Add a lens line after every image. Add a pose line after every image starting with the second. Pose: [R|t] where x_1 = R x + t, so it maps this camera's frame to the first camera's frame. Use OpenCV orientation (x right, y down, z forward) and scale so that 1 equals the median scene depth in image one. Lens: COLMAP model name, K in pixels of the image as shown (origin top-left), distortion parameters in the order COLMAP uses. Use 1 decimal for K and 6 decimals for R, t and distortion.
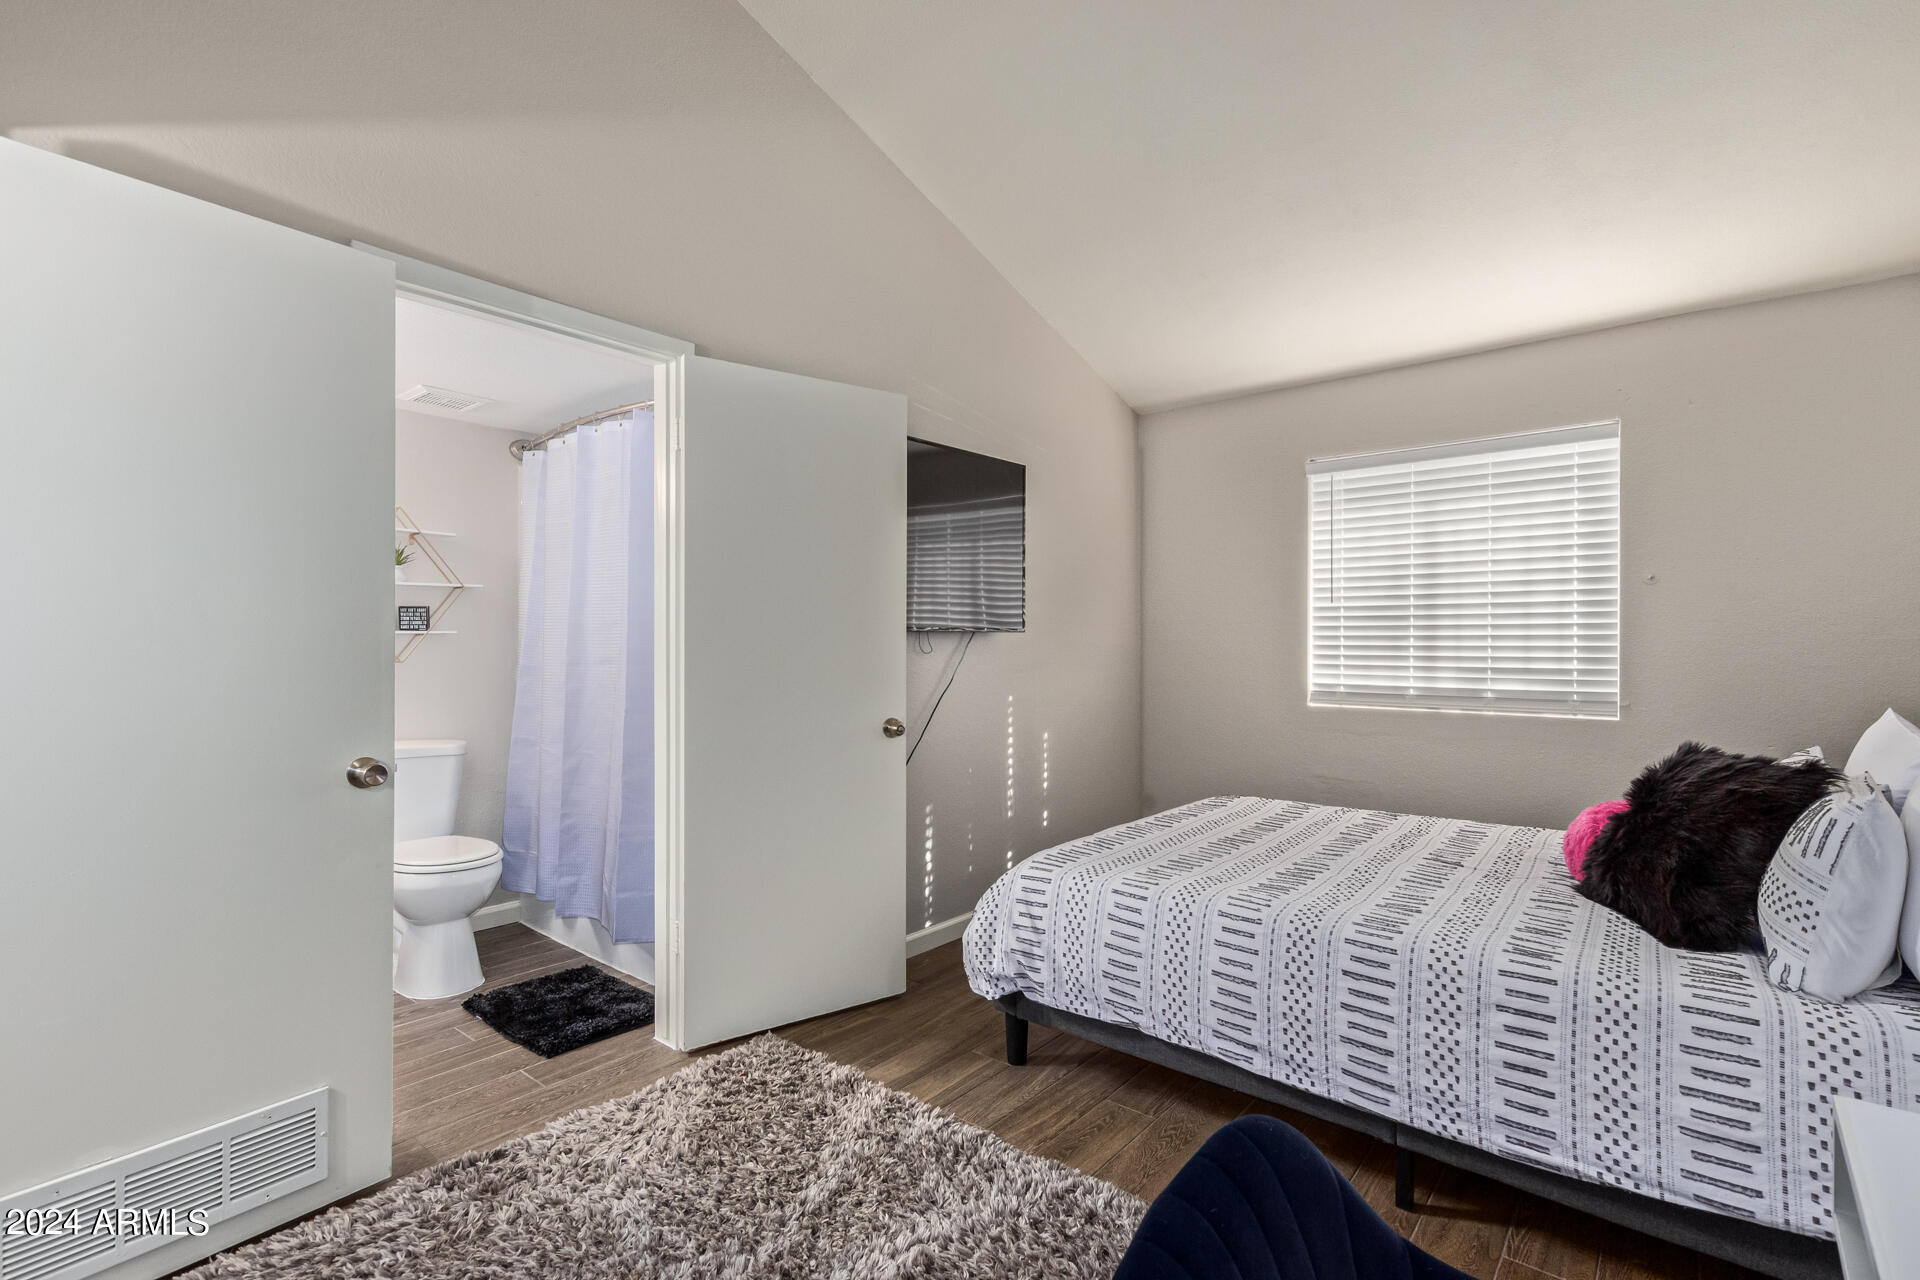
lens RADIAL K [[885.9, 0, 964.0], [0, 885.9, 641.5], [0, 0, 1]] dist [0.014859, -0.007499]
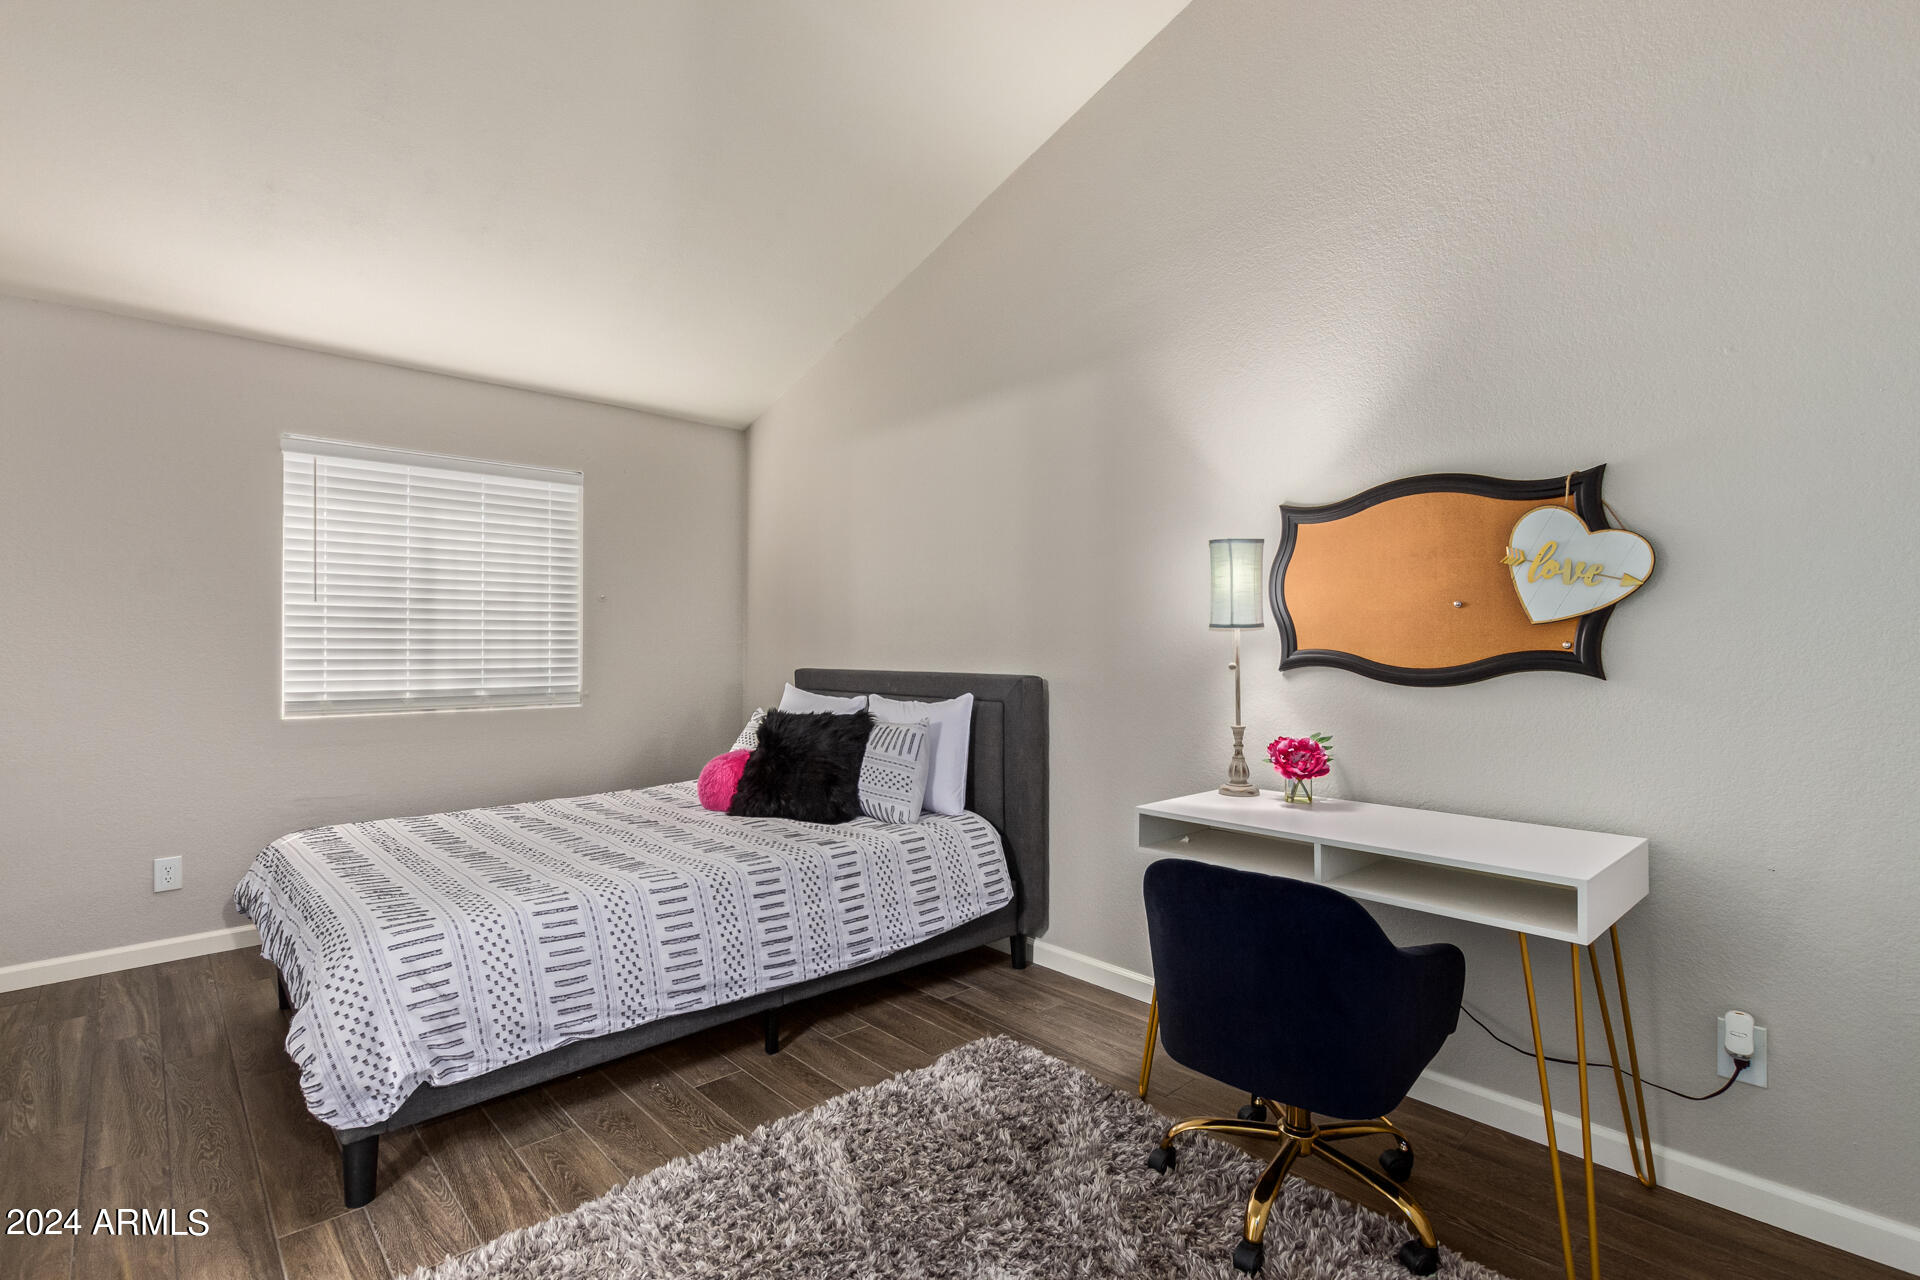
lens RADIAL K [[882.7, 0, 960.0], [0, 882.7, 640.0], [0, 0, 1]] dist [0.012028, -0.000029]
pose [[0.136222, 0.005368, 0.990664, -0.744398], [-0.001545, 0.999985, -0.005206, -0.002259], [-0.990677, -0.000822, 0.136228, 0.463904]]
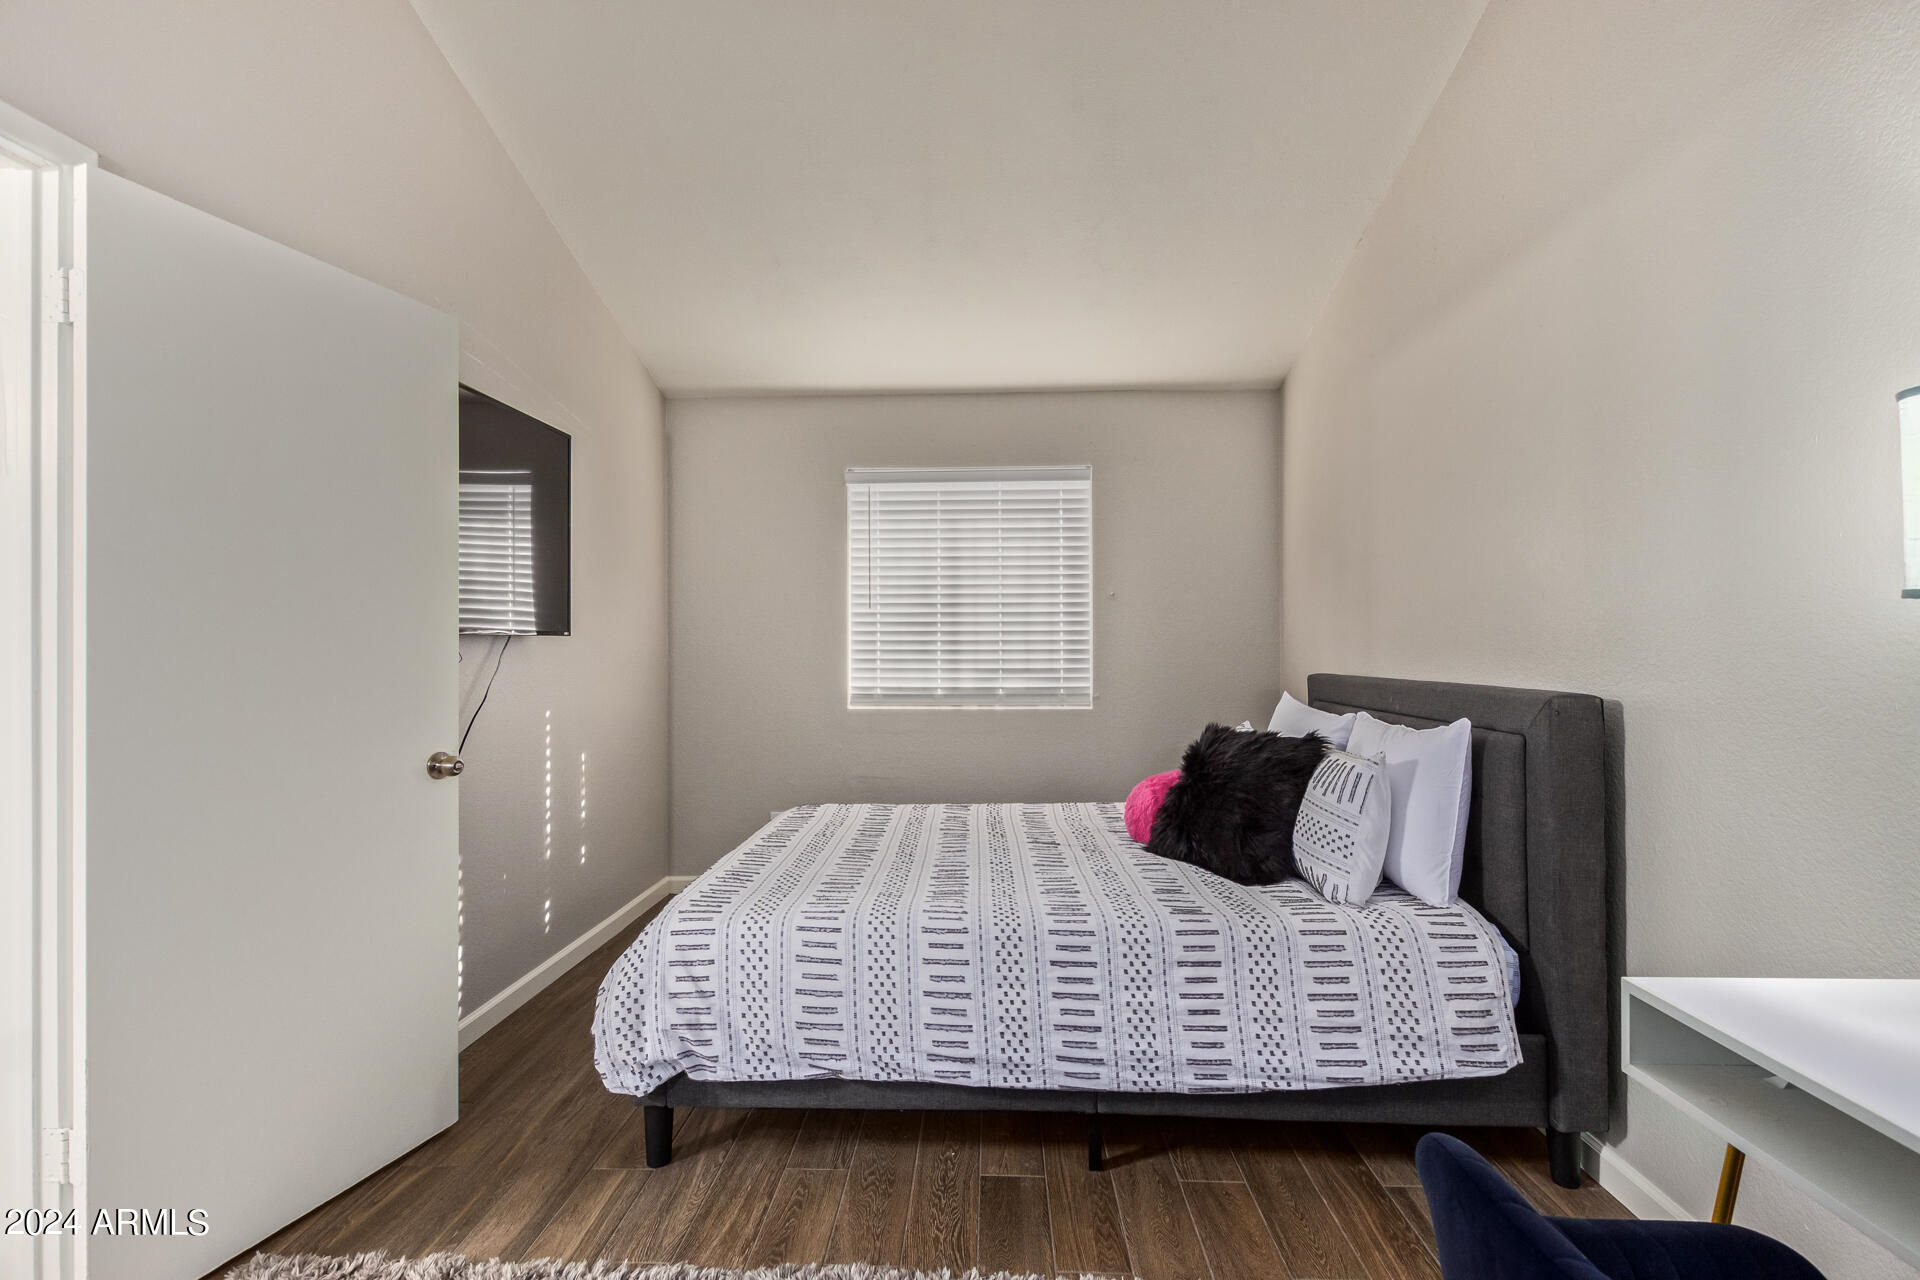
lens RADIAL K [[885.9, 0, 964.0], [0, 885.9, 641.5], [0, 0, 1]] dist [0.014859, -0.007499]
pose [[0.793732, -0.000471, 0.608267, -0.256220], [0.004027, 0.999982, -0.004481, -0.000331], [-0.608254, 0.006007, 0.793719, 0.209663]]
